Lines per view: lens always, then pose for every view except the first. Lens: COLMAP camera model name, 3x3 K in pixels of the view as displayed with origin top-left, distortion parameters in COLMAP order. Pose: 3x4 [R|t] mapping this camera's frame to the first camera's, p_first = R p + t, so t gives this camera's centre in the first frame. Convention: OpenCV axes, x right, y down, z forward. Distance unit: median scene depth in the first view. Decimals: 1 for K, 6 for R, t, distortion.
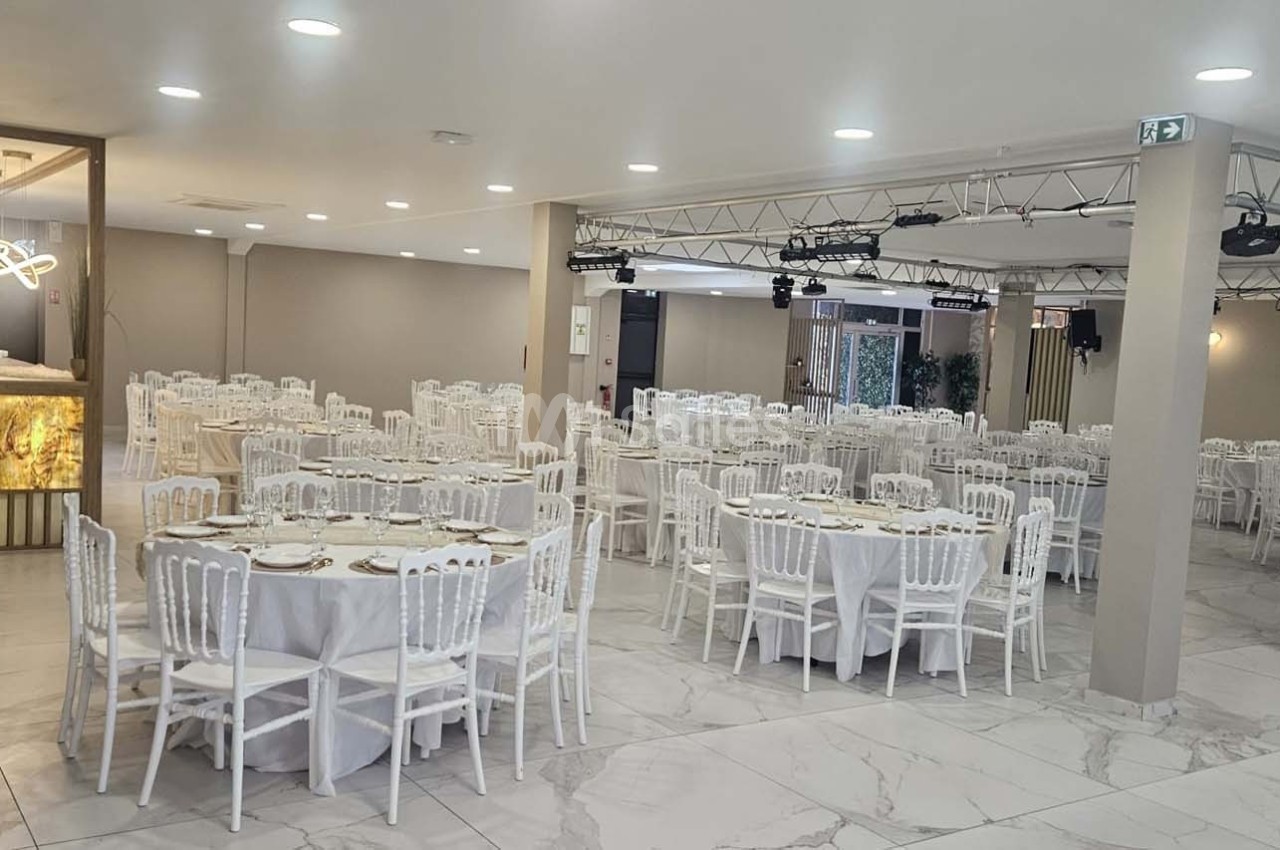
lens RADIAL K [[1206.6, 0, 640.0], [0, 1206.6, 425.0], [0, 0, 1]] dist [0.072589, -0.004840]
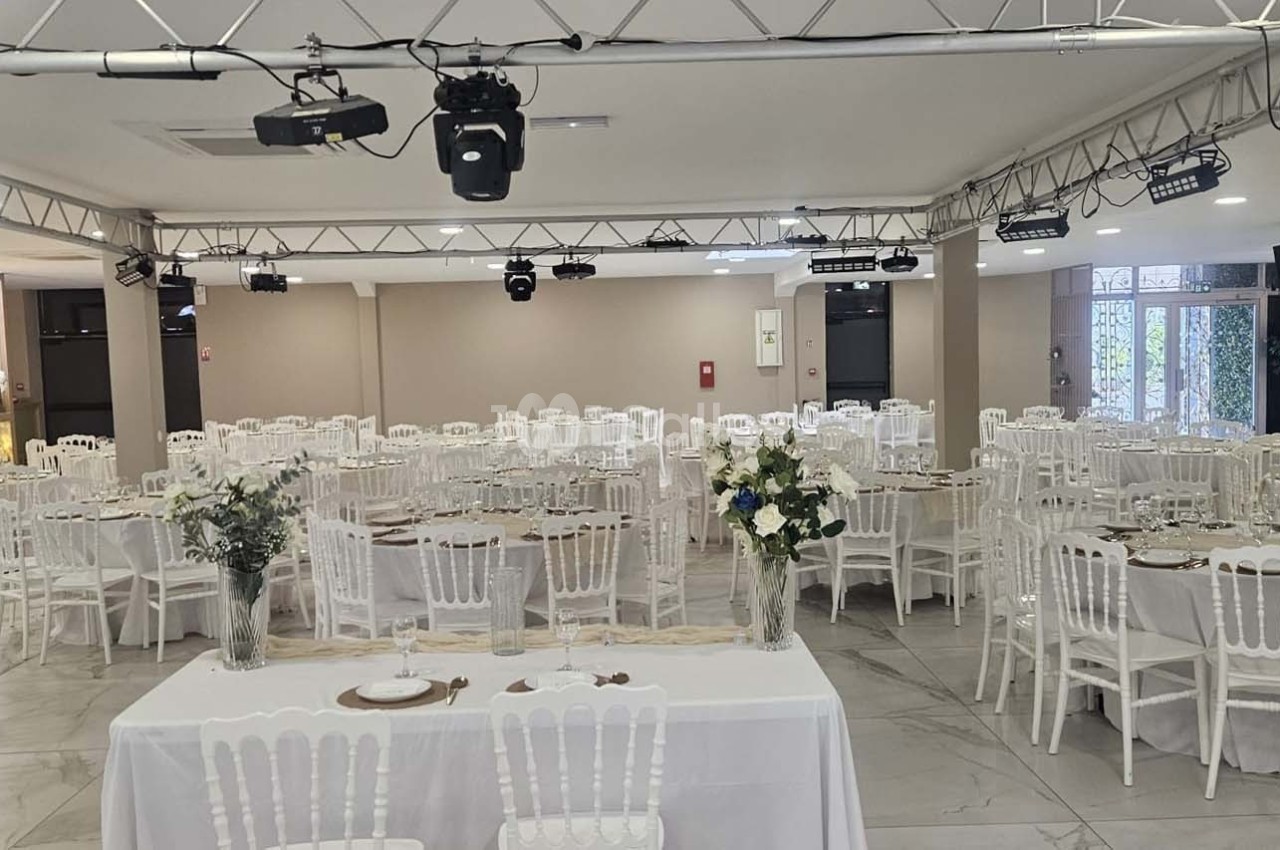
lens RADIAL K [[1222.2, 0, 650.5], [0, 1222.2, 433.1], [0, 0, 1]] dist [0.072967, -0.015445]
pose [[0.845589, -0.046455, -0.531810, 0.527395], [0.041495, 0.998912, -0.021280, 0.005980], [0.532220, -0.004073, 0.846596, 0.345702]]
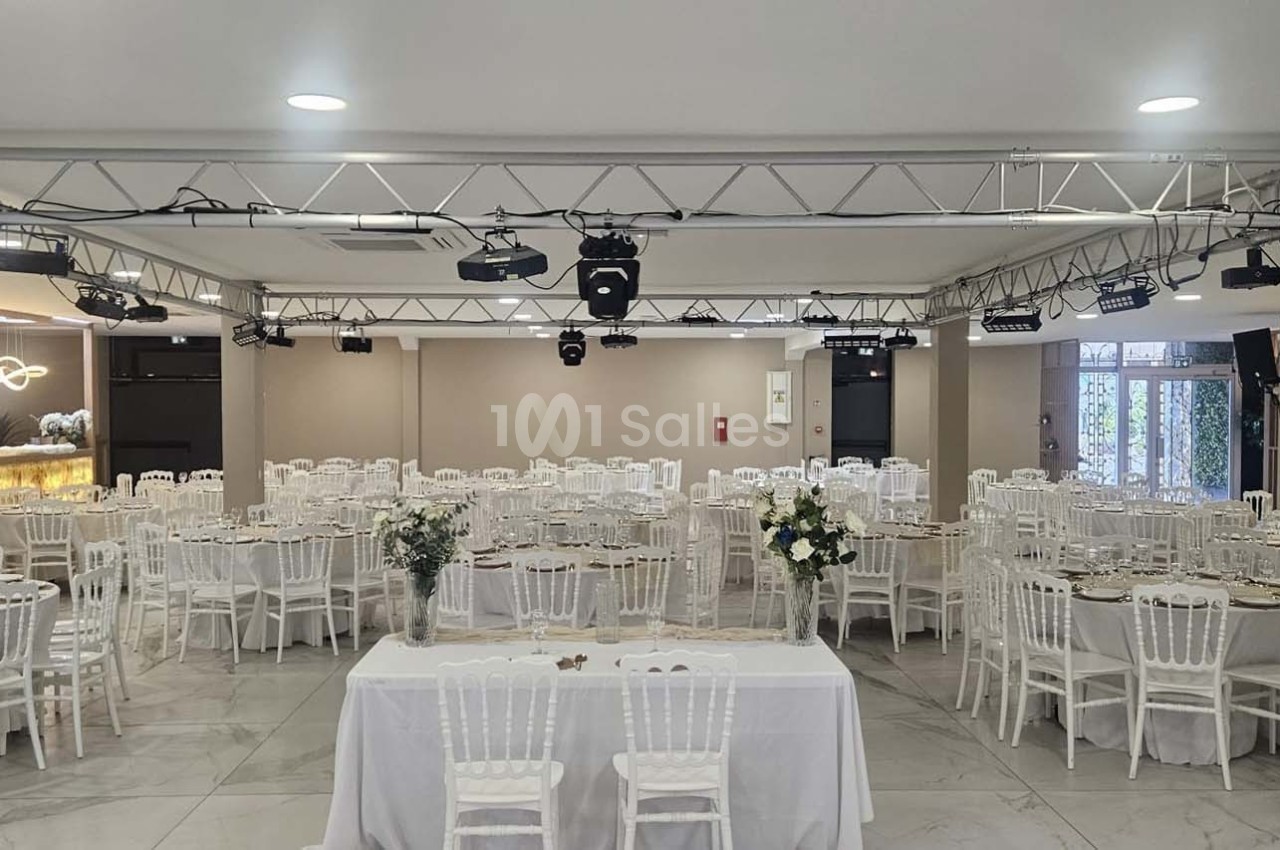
lens RADIAL K [[1223.0, 0, 640.0], [0, 1223.0, 425.0], [0, 0, 1]] dist [0.073901, -0.003538]
pose [[0.842421, -0.047798, -0.536696, 0.565496], [0.013427, 0.997610, -0.067772, 0.007107], [0.538653, 0.049887, 0.841049, 0.246602]]
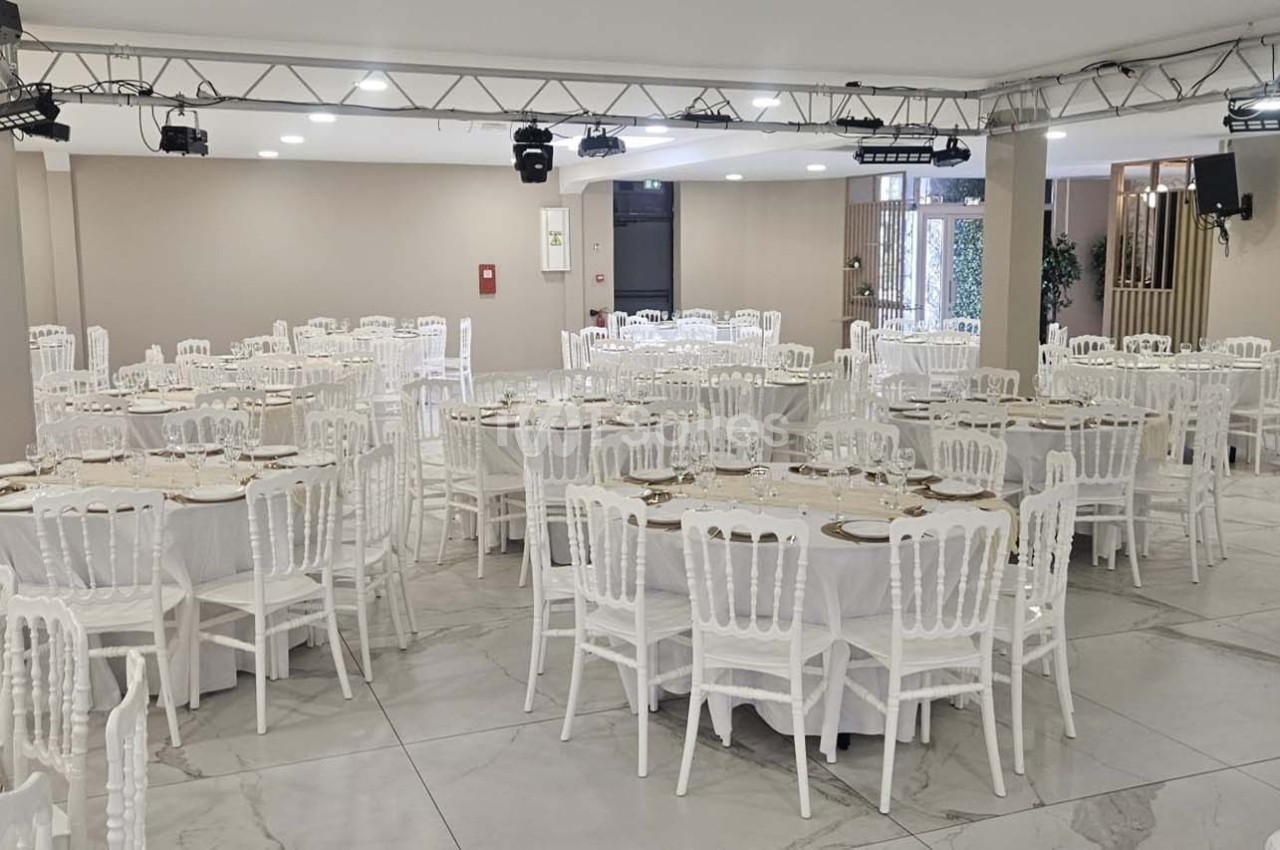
lens RADIAL K [[1223.8, 0, 643.2], [0, 1223.8, 398.3], [0, 0, 1]] dist [0.080397, -0.076798]
pose [[0.977465, -0.039165, -0.207435, 0.255218], [0.049354, 0.997804, 0.044172, -0.014524], [0.205249, -0.053414, 0.977251, 0.380048]]
